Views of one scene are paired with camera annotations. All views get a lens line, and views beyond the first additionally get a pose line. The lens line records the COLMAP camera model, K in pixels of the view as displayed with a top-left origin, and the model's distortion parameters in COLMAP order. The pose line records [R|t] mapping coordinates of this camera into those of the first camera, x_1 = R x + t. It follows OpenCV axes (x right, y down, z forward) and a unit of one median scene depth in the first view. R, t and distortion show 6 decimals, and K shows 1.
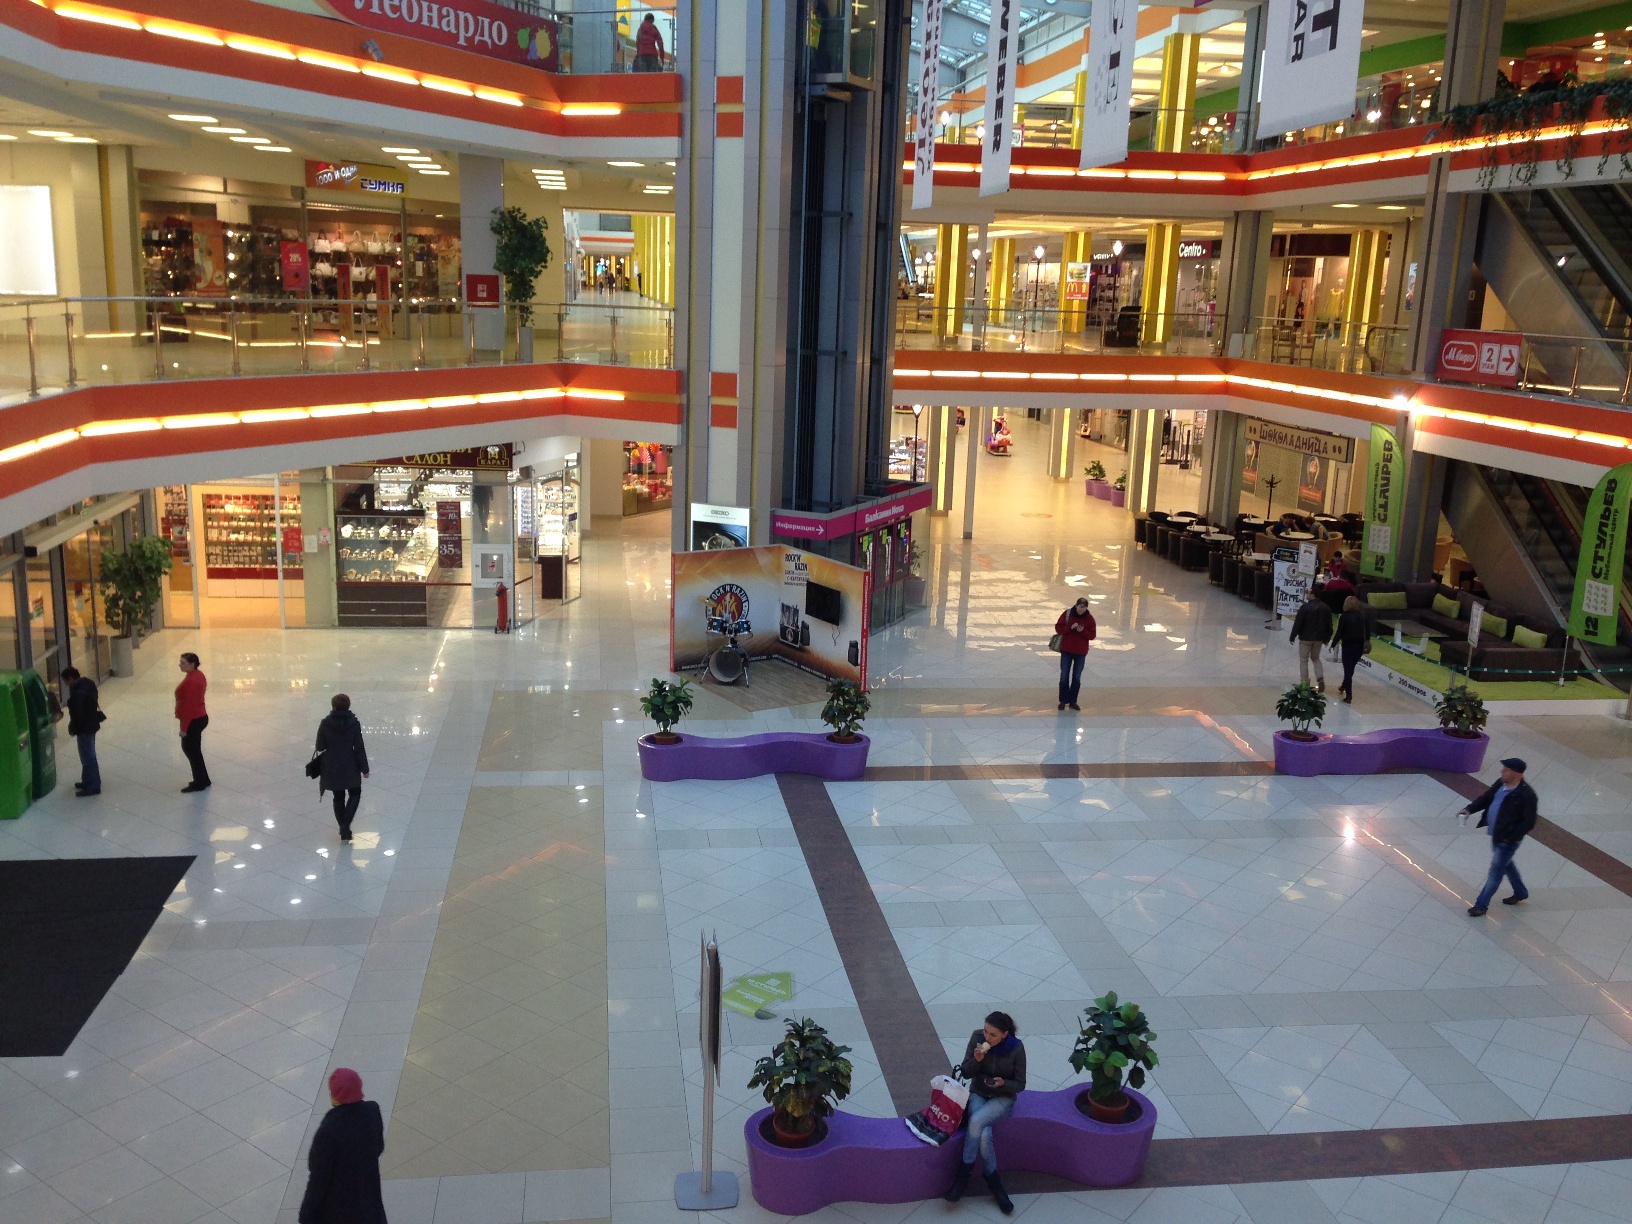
lens RADIAL K [[1495.3, 0, 803.2], [0, 1495.3, 613.4], [0, 0, 1]] dist [0.068326, 0.000000]
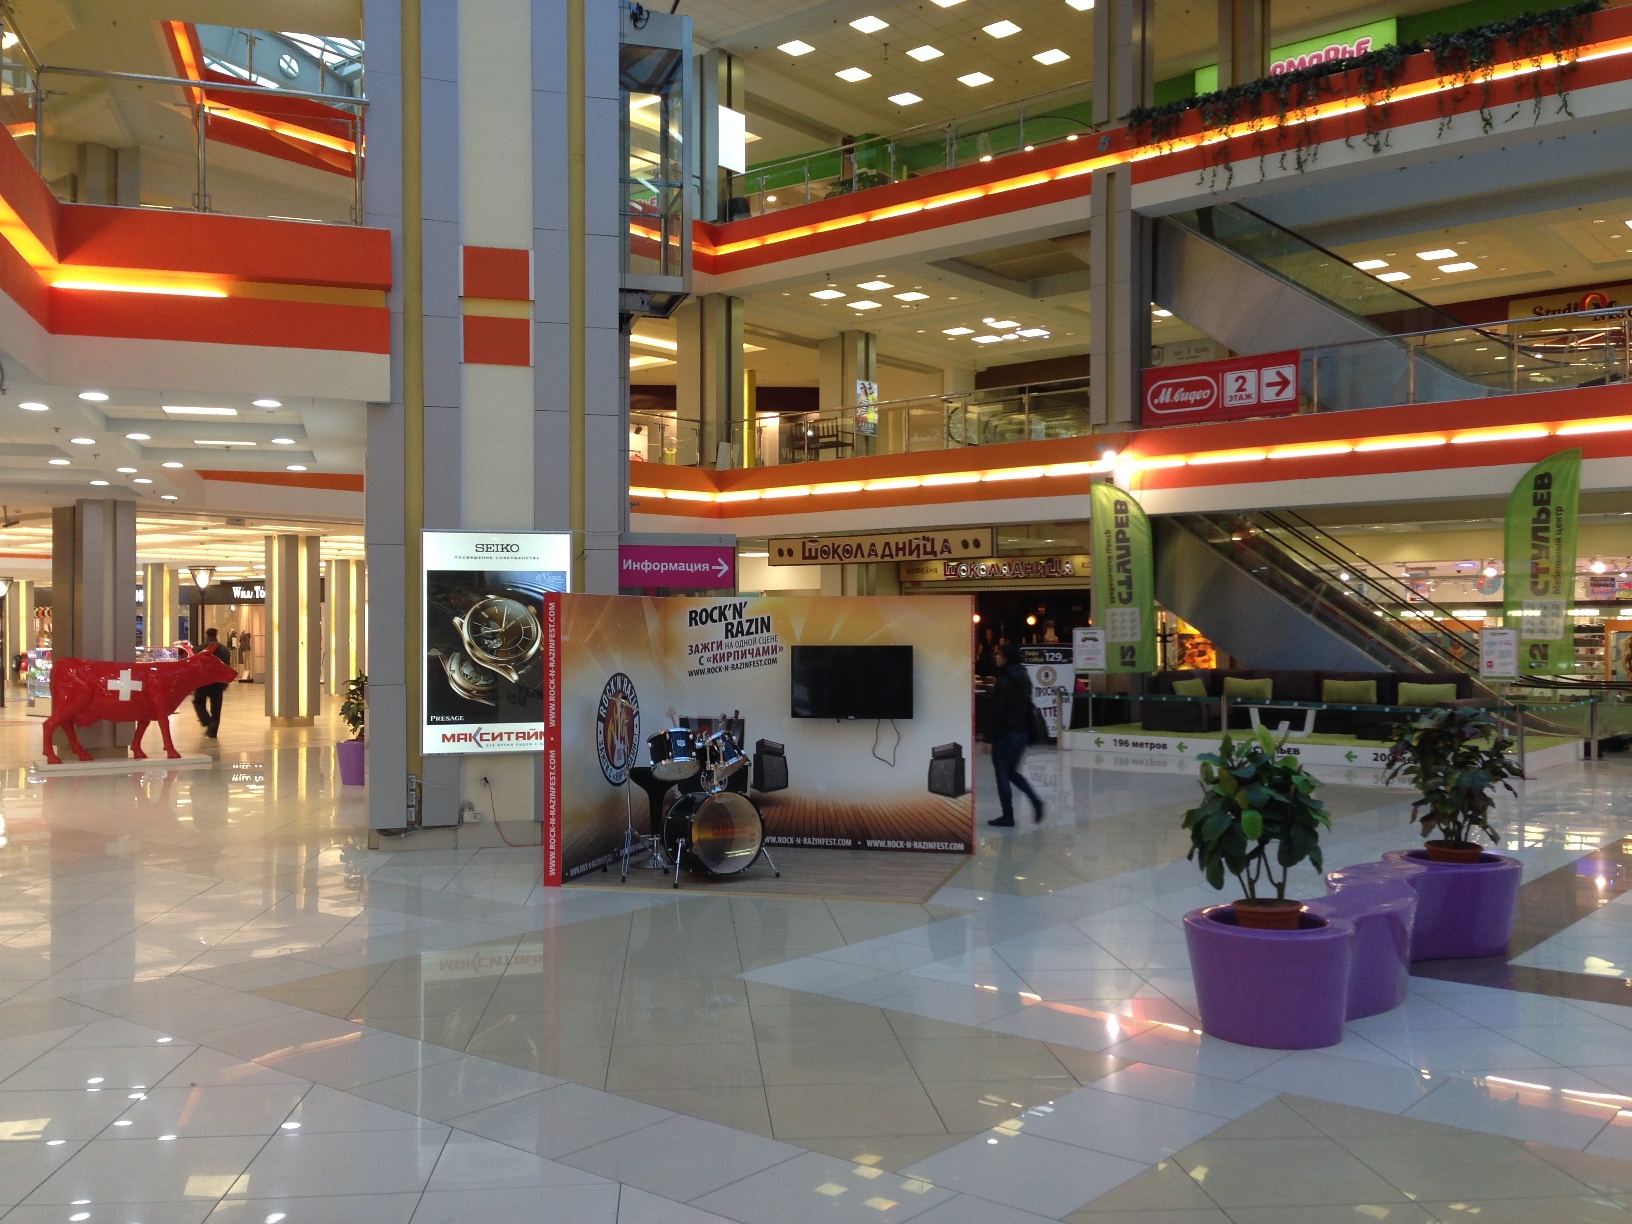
lens RADIAL K [[1495.3, 0, 812.7], [0, 1495.3, 613.6], [0, 0, 1]] dist [0.068326, 0.000000]
pose [[0.739994, -0.026557, 0.672089, -0.298877], [0.171632, 0.973597, -0.150503, 0.039229], [-0.650347, 0.226724, 0.725014, 0.615177]]
